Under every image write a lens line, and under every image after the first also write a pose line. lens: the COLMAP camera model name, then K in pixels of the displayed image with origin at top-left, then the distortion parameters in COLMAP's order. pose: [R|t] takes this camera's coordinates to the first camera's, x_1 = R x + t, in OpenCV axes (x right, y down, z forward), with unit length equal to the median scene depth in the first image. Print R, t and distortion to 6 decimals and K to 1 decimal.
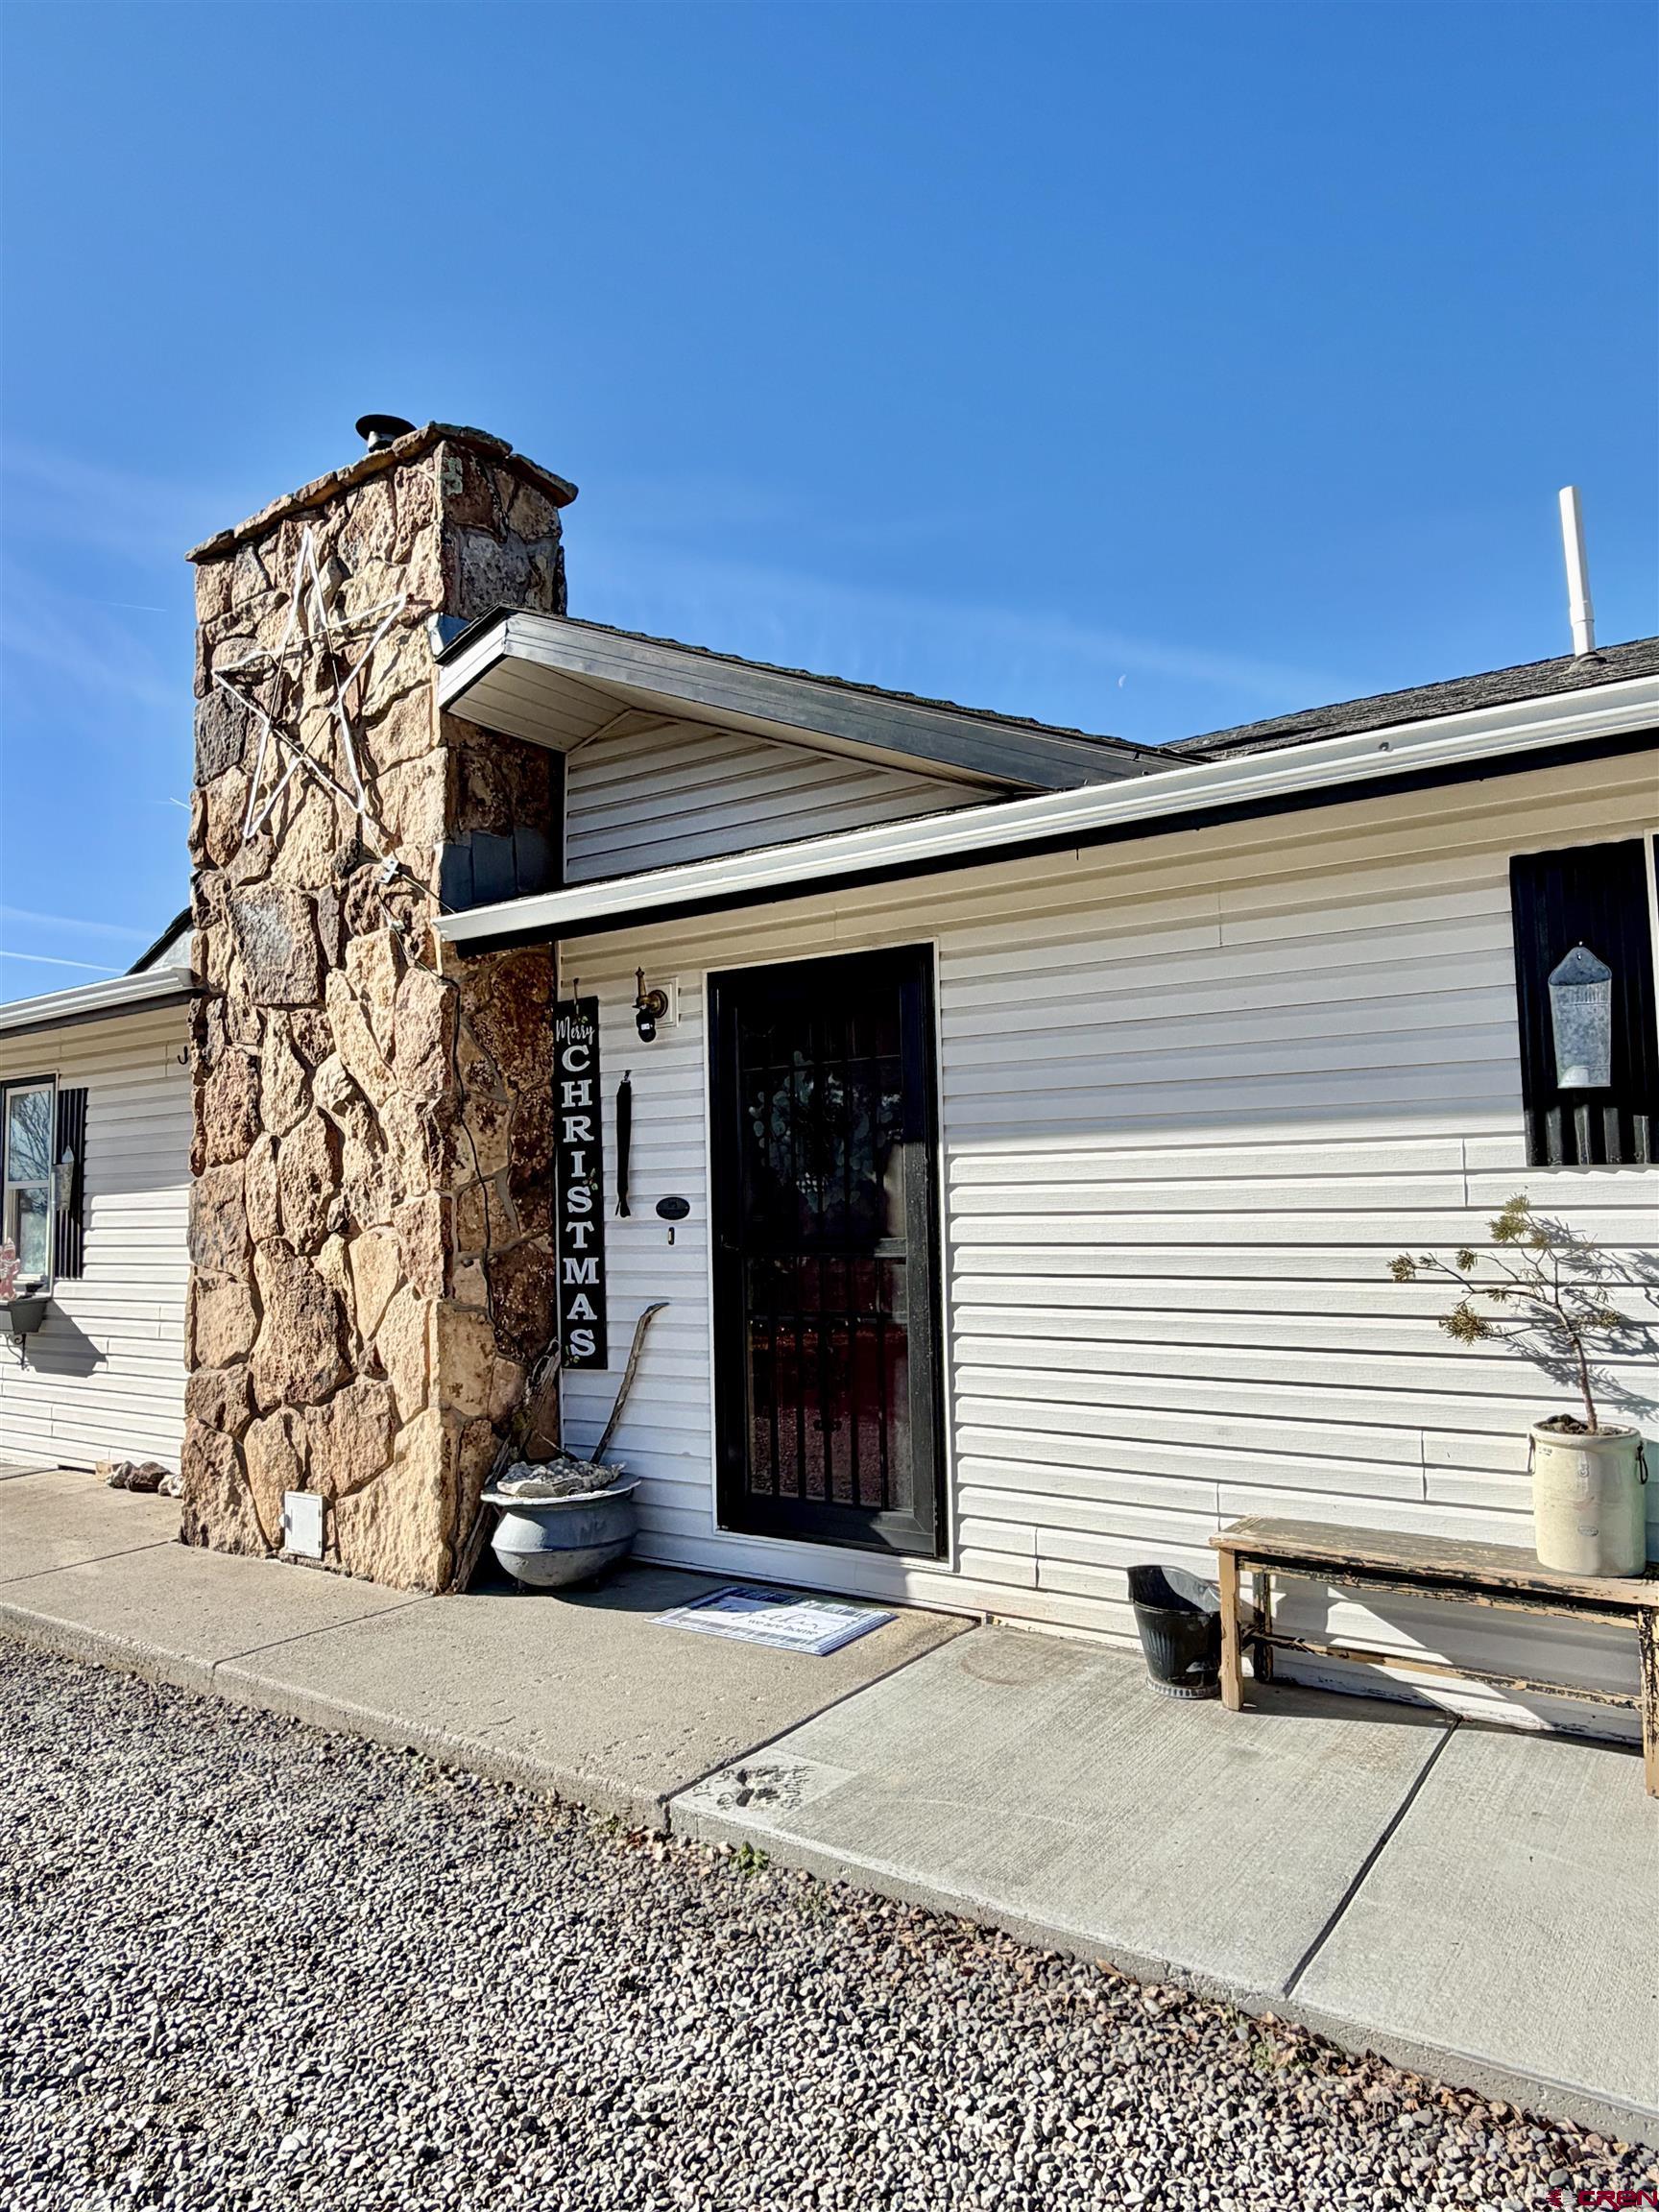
lens RADIAL K [[1467.9, 0, 824.7], [0, 1467.9, 1098.4], [0, 0, 1]] dist [0.003530, -0.002235]
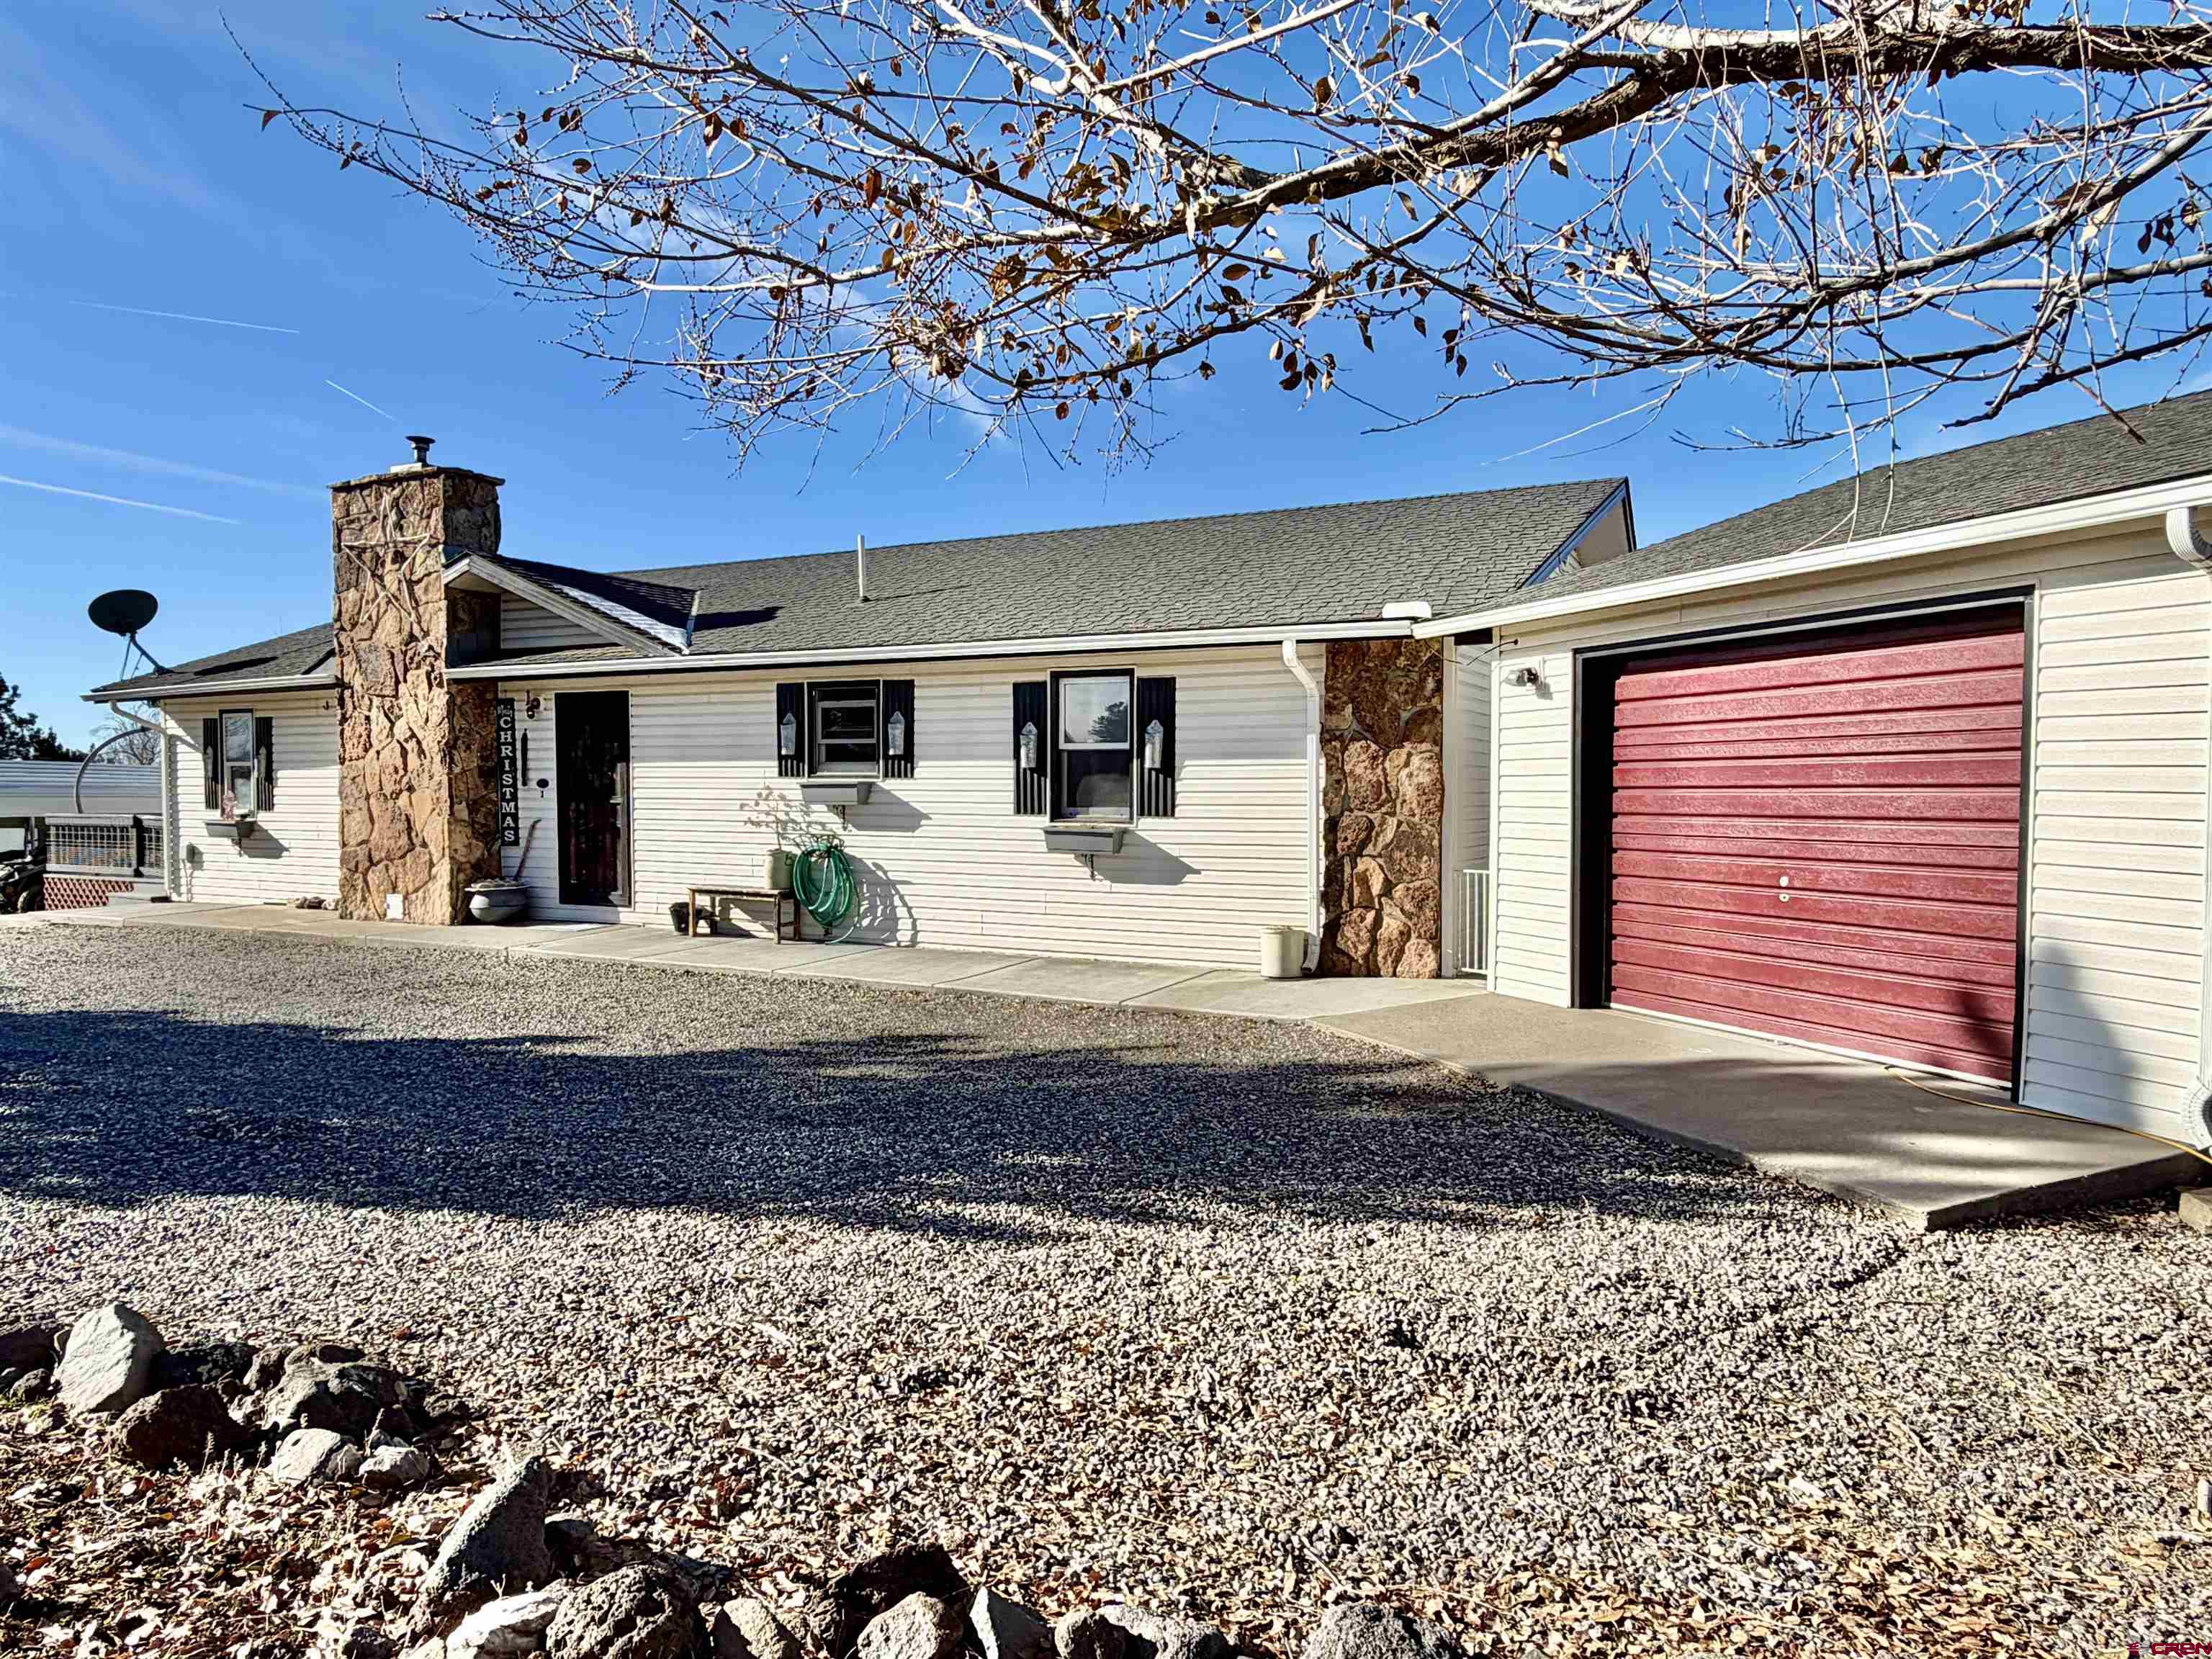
lens RADIAL K [[1467.9, 0, 1108.9], [0, 1467.9, 841.7], [0, 0, 1]] dist [0.003530, -0.002235]
pose [[0.991470, 0.014721, 0.129498, 0.533884], [-0.029456, 0.993202, 0.112614, -0.139440], [-0.126960, -0.115468, 0.985164, -1.632697]]
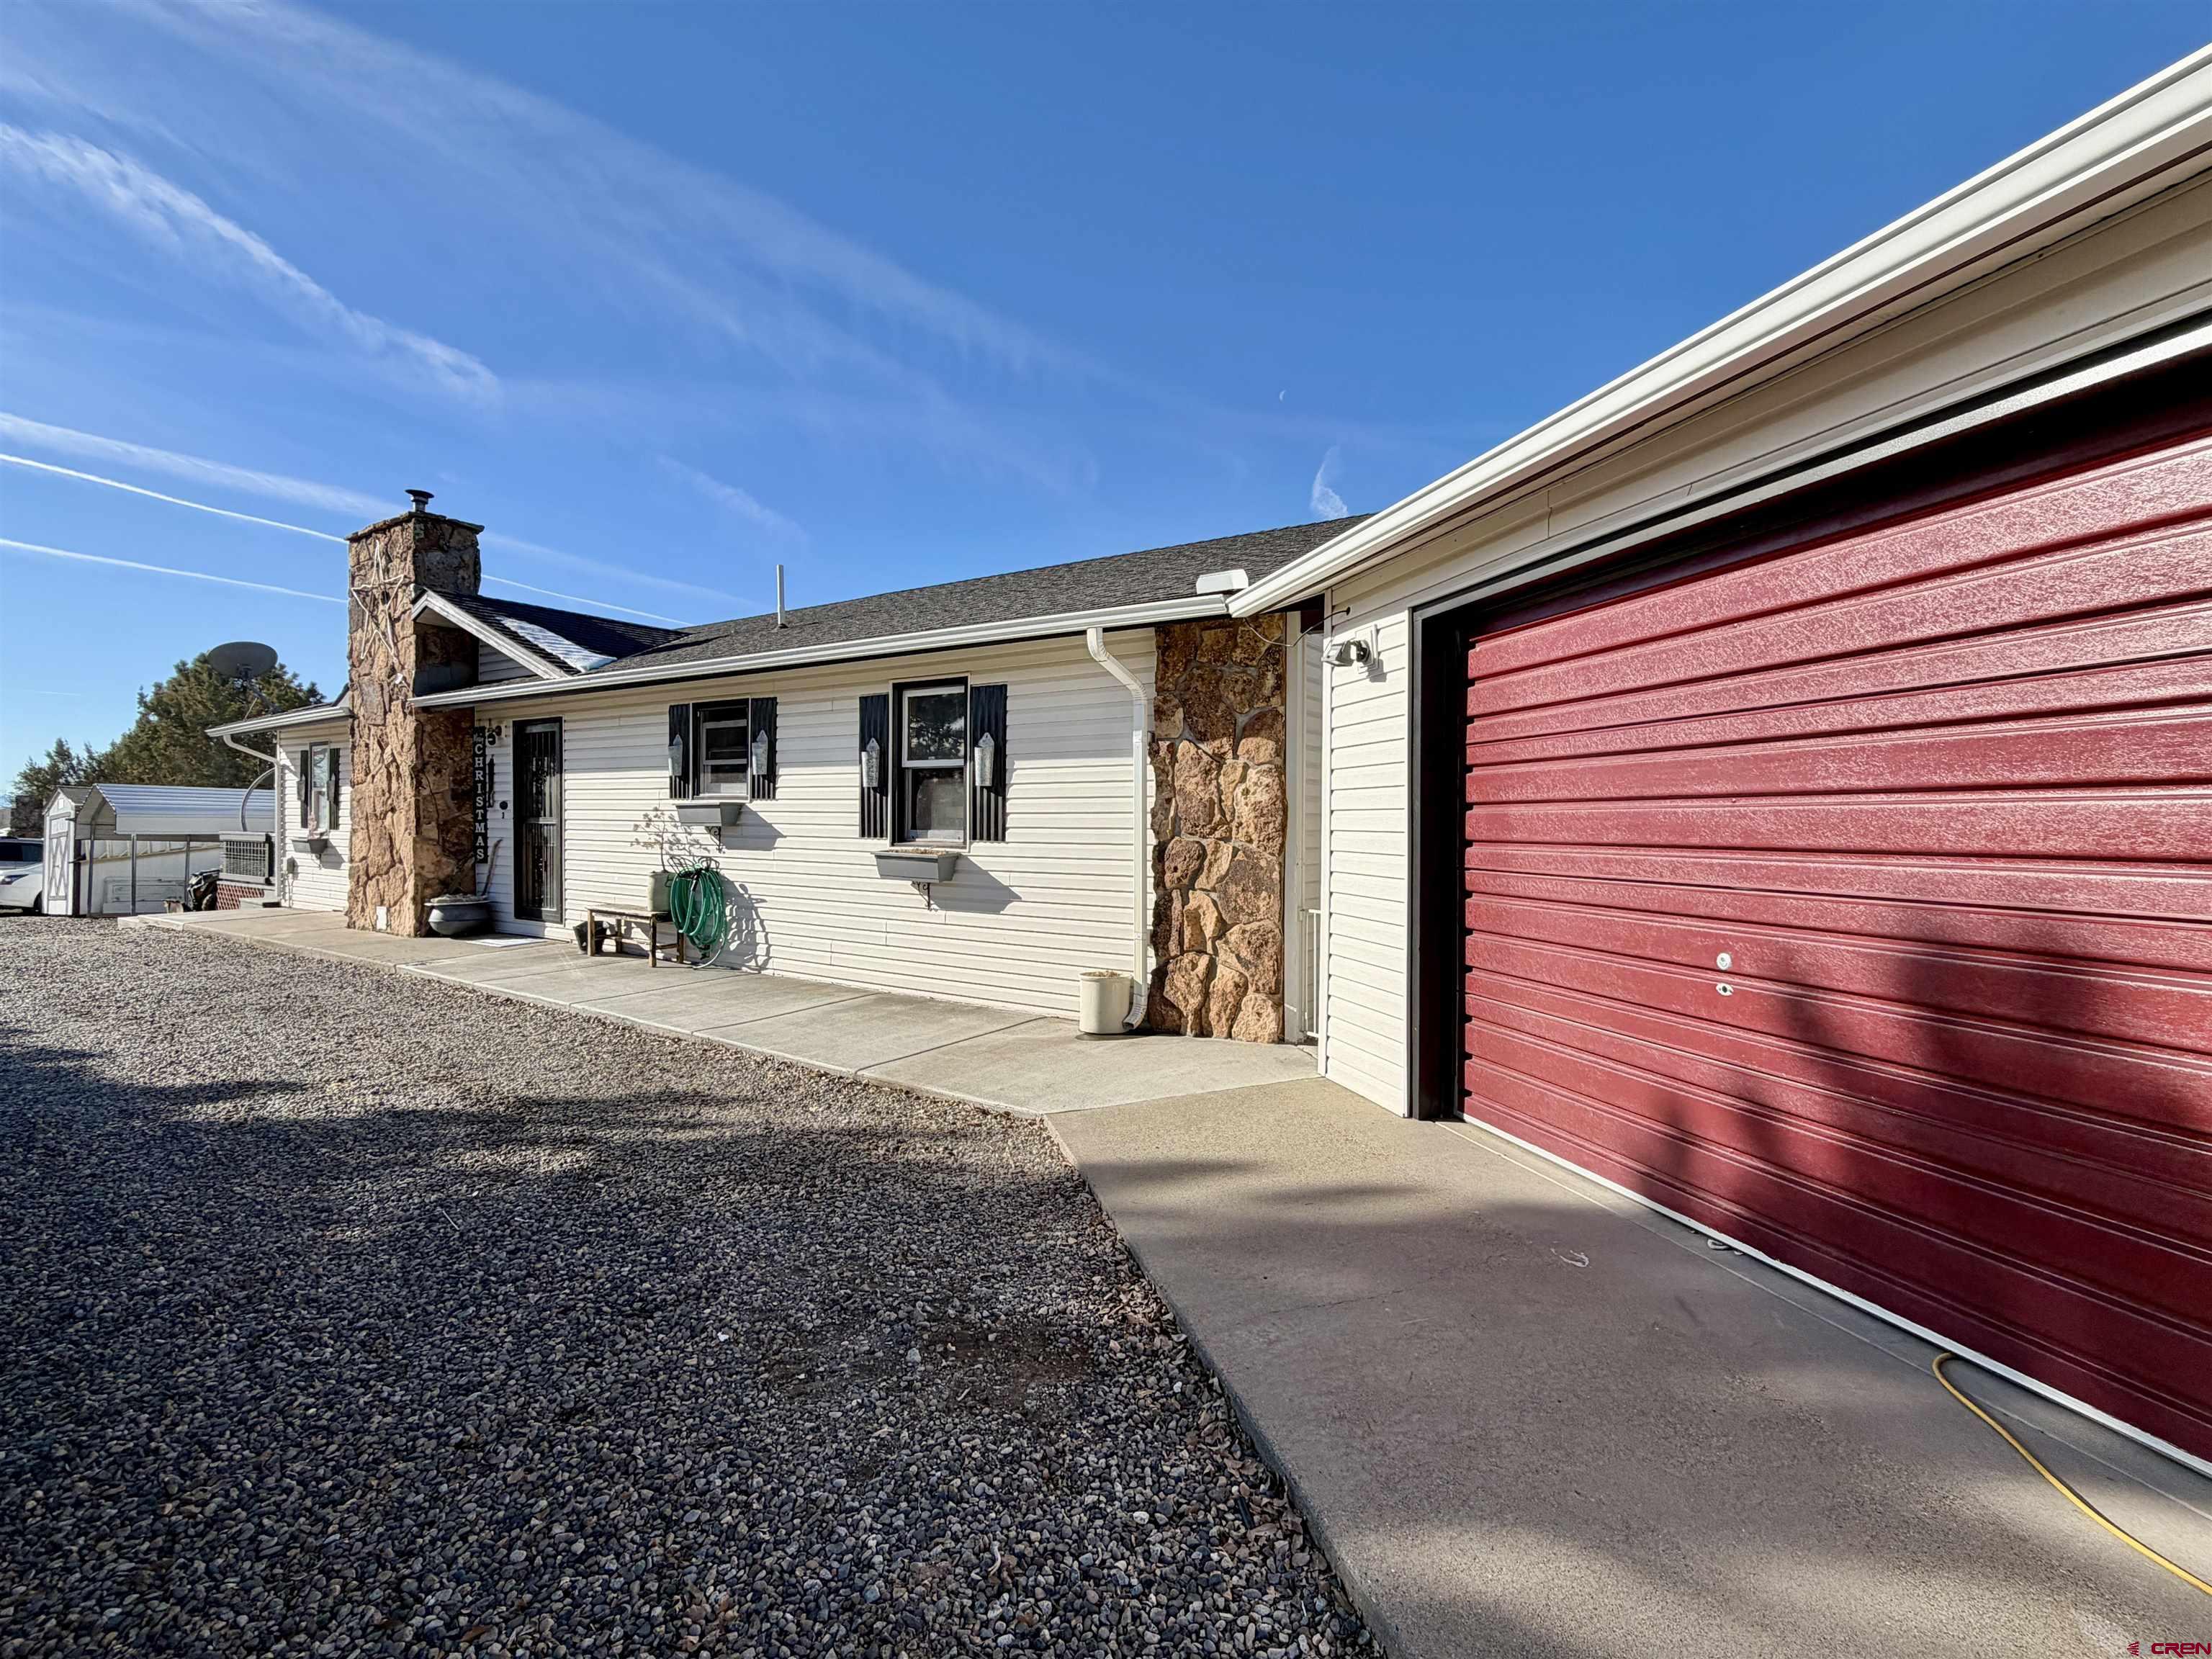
lens RADIAL K [[1051.0, 0, 1102.6], [0, 1051.0, 826.8], [0, 0, 1]] dist [0.004854, -0.000870]
pose [[0.999616, 0.025174, 0.011582, 0.969999], [-0.026073, 0.996003, 0.085427, -0.081156], [-0.009385, -0.085696, 0.996277, -0.958470]]
